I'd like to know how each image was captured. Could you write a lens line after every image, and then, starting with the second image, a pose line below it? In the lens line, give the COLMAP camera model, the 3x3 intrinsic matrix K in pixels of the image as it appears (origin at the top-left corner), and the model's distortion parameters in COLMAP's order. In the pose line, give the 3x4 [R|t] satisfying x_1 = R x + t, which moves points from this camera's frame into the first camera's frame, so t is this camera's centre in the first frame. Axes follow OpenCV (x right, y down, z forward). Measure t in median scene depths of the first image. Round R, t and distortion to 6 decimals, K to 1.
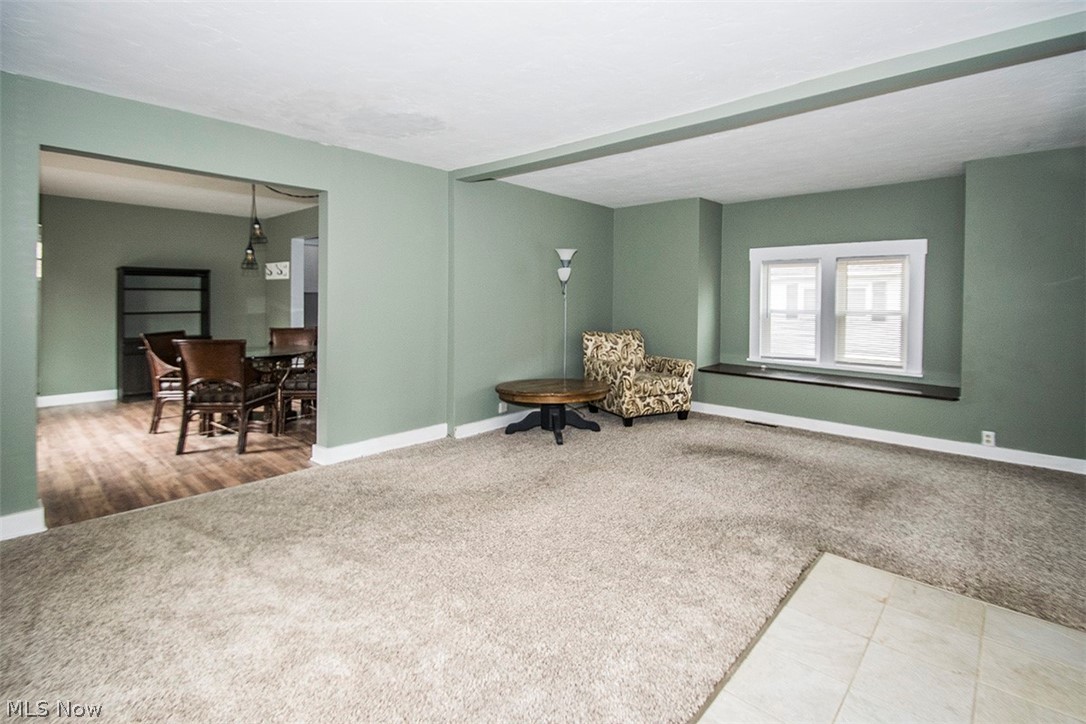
lens RADIAL K [[523.0, 0, 561.4], [0, 523.0, 304.4], [0, 0, 1]] dist [-0.003134, -0.001550]
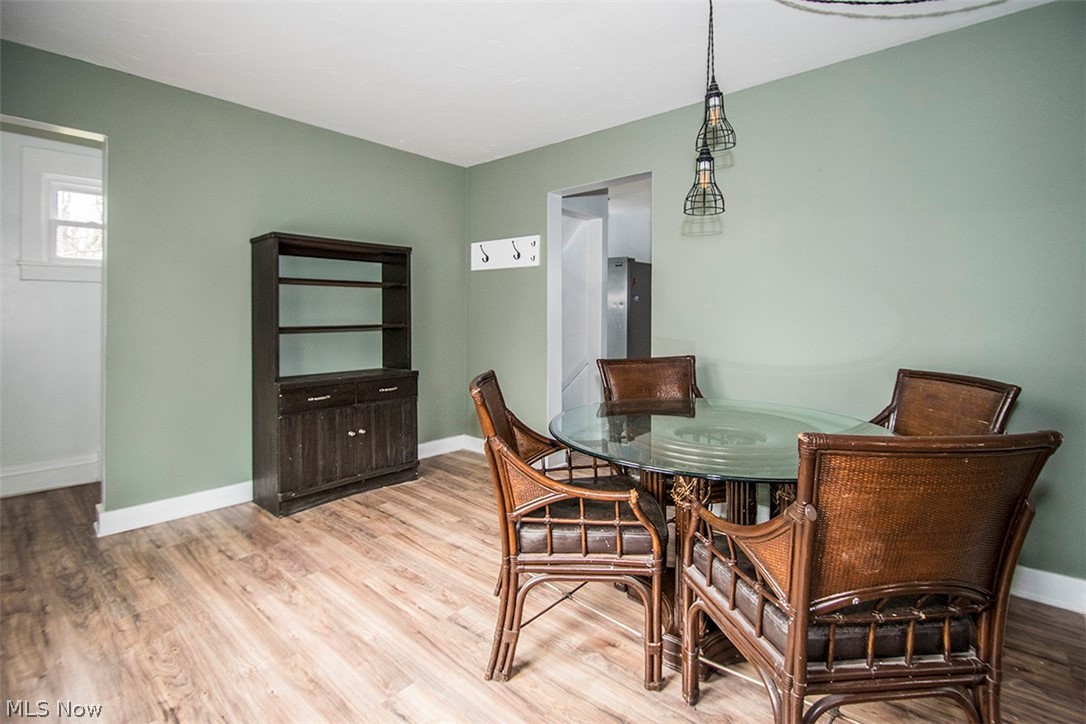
lens RADIAL K [[523.0, 0, 565.5], [0, 523.0, 335.6], [0, 0, 1]] dist [-0.003134, -0.001550]
pose [[0.999713, -0.009739, 0.021874, -0.531692], [0.008972, 0.999351, 0.034888, 0.005766], [-0.022200, -0.034681, 0.999152, 0.466728]]
